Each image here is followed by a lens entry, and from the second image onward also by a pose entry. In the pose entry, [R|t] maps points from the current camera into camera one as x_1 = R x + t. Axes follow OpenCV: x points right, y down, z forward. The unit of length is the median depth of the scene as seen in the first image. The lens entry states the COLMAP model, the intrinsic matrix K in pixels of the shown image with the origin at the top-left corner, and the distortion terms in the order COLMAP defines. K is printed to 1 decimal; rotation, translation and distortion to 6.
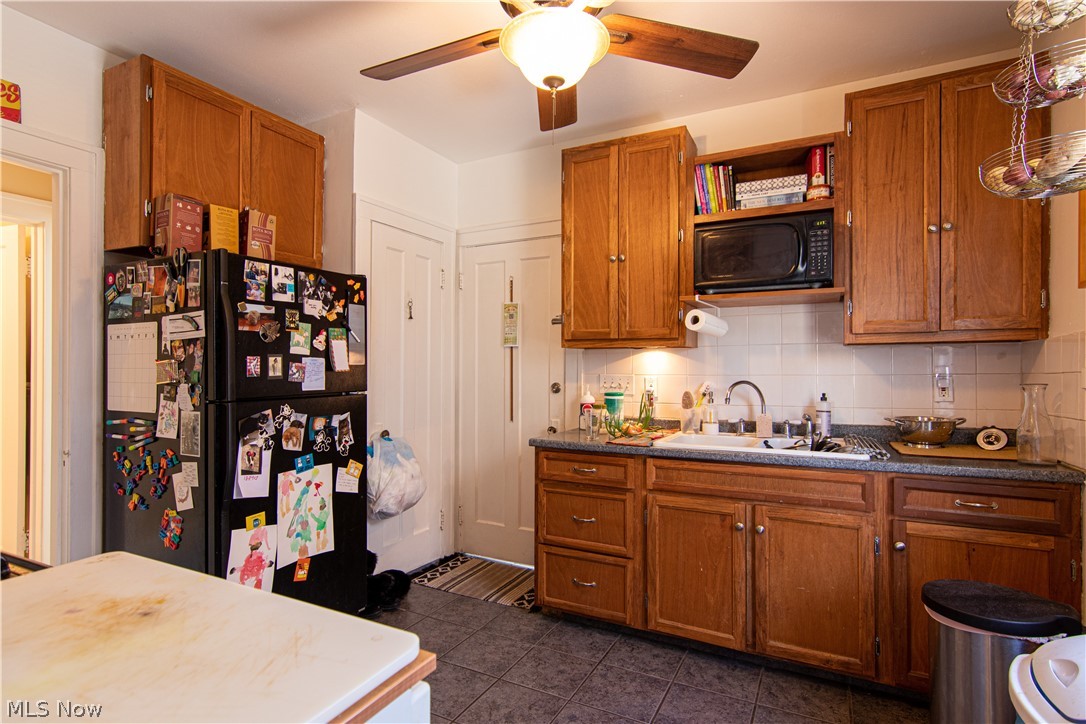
lens RADIAL K [[557.2, 0, 534.2], [0, 557.2, 369.2], [0, 0, 1]] dist [0.001366, 0.000240]
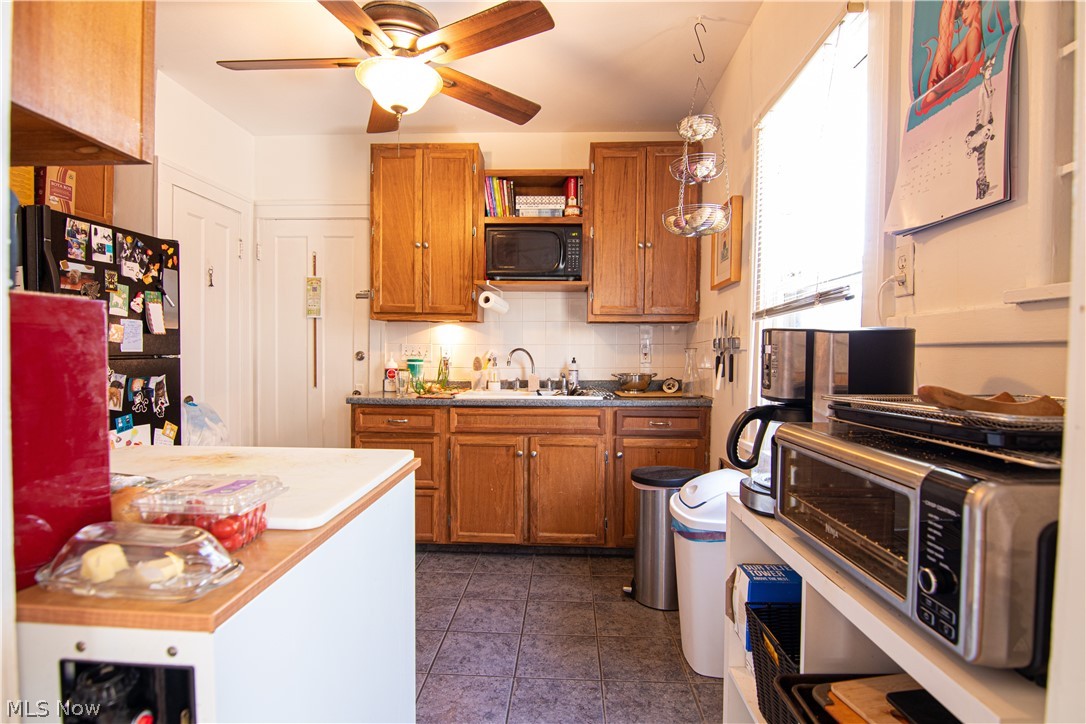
lens RADIAL K [[557.2, 0, 534.2], [0, 557.2, 369.2], [0, 0, 1]] dist [0.001366, 0.000240]
pose [[0.909801, -0.005478, 0.415009, -0.148782], [-0.008315, 0.999472, 0.031421, 0.031032], [-0.414962, -0.032038, 0.909275, -0.223096]]
